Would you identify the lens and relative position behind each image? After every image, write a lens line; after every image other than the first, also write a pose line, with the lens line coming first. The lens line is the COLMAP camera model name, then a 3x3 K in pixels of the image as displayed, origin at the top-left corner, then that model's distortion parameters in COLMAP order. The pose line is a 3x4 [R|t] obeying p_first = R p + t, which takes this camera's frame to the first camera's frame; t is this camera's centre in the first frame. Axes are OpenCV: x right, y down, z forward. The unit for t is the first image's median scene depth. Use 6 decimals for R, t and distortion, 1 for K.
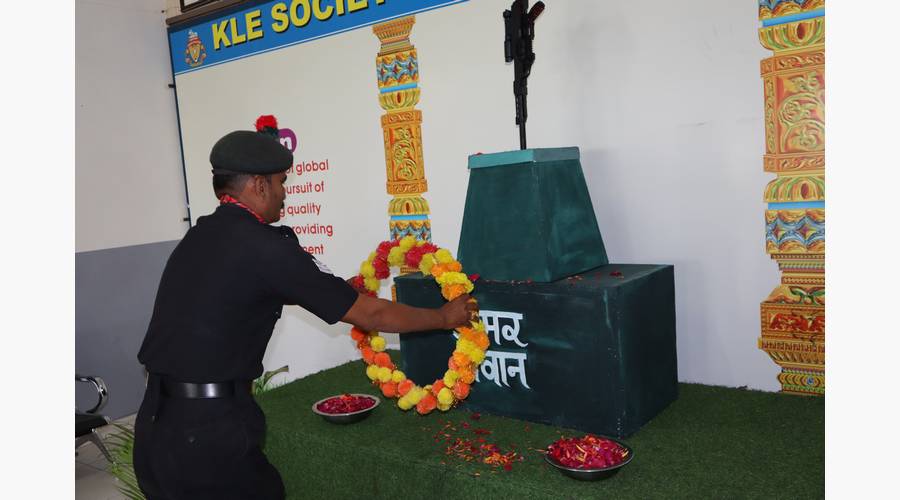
lens RADIAL K [[704.2, 0, 450.2], [0, 704.2, 250.6], [0, 0, 1]] dist [-0.044308, 0.001898]
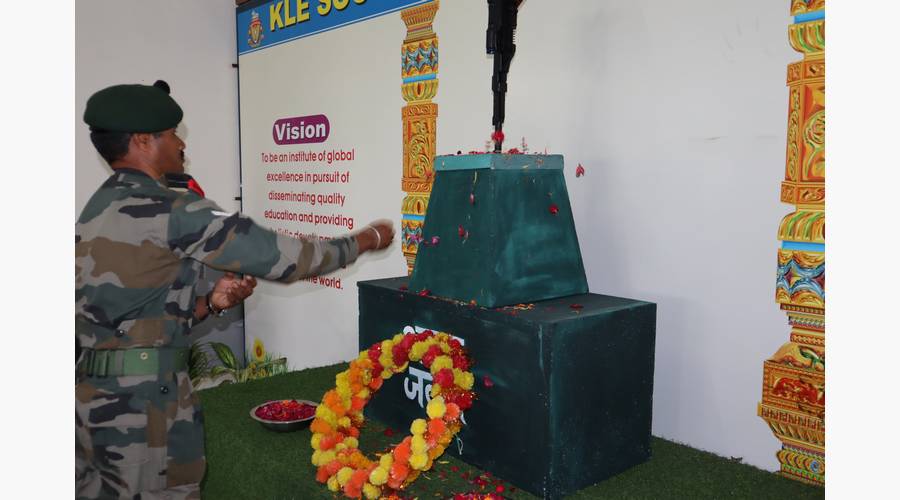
lens RADIAL K [[704.2, 0, 449.9], [0, 704.2, 251.2], [0, 0, 1]] dist [-0.044308, 0.001898]
pose [[0.975934, 0.098338, -0.194636, 0.174687], [-0.096428, 0.995153, 0.019287, -0.025555], [0.195589, -0.000055, 0.980686, 0.094332]]
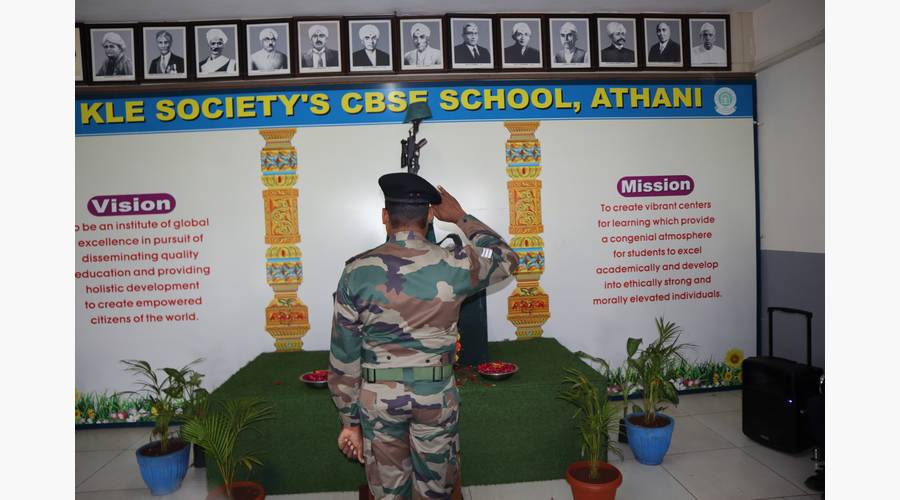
lens RADIAL K [[365.8, 0, 423.2], [0, 365.8, 238.2], [0, 0, 1]] dist [-0.036491, 0.001232]
pose [[0.783342, 0.026603, 0.621022, -0.318042], [0.047764, 0.993553, -0.102811, 0.000391], [-0.619754, 0.110199, 0.777021, 0.229465]]
